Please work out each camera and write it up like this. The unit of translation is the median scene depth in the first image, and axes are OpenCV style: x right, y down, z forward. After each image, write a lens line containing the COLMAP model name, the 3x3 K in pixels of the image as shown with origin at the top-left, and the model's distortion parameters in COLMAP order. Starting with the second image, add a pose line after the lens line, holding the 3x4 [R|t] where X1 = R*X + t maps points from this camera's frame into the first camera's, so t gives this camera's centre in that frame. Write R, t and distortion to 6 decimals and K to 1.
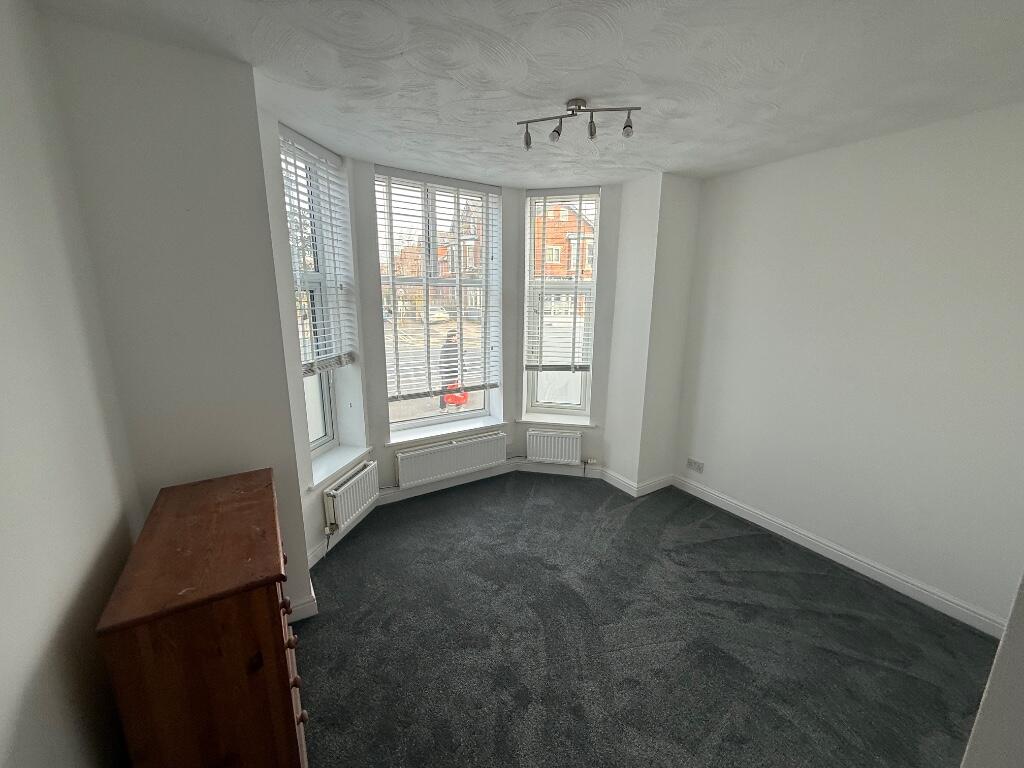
lens RADIAL K [[408.0, 0, 512.0], [0, 408.0, 384.0], [0, 0, 1]] dist [0.000323, 0.000312]
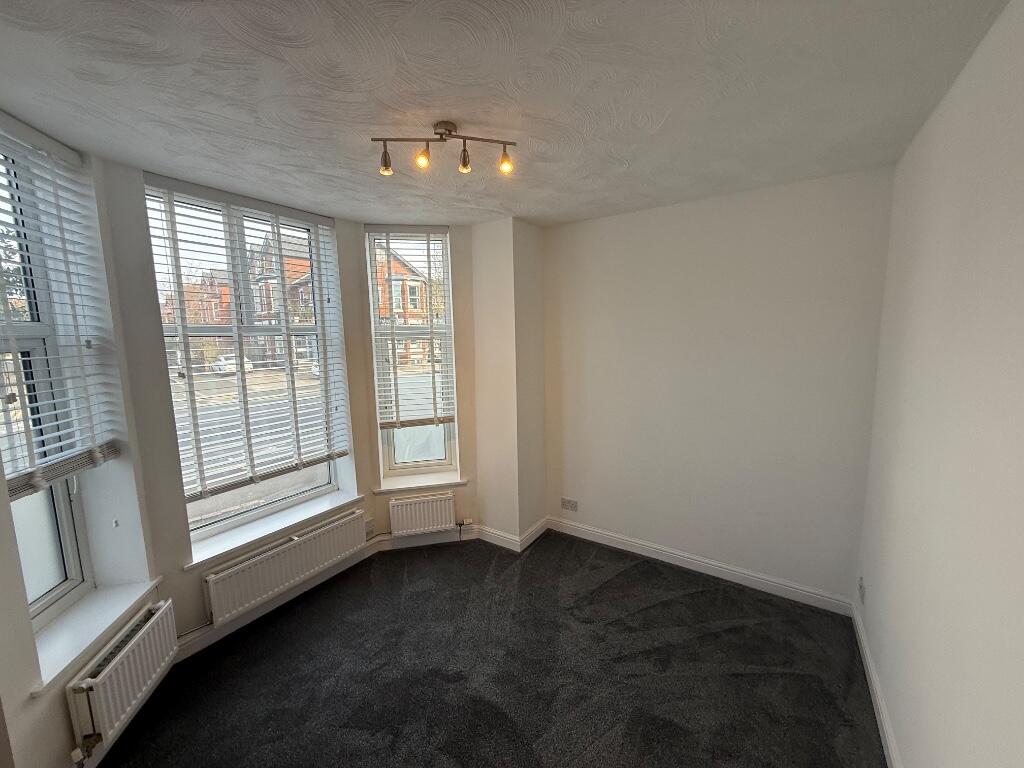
lens RADIAL K [[408.0, 0, 512.0], [0, 408.0, 384.0], [0, 0, 1]] dist [0.000323, 0.000312]
pose [[0.911646, -0.081044, 0.402906, -0.067688], [0.118389, 0.990593, -0.068621, -0.048343], [-0.393554, 0.110257, 0.912665, 0.140927]]
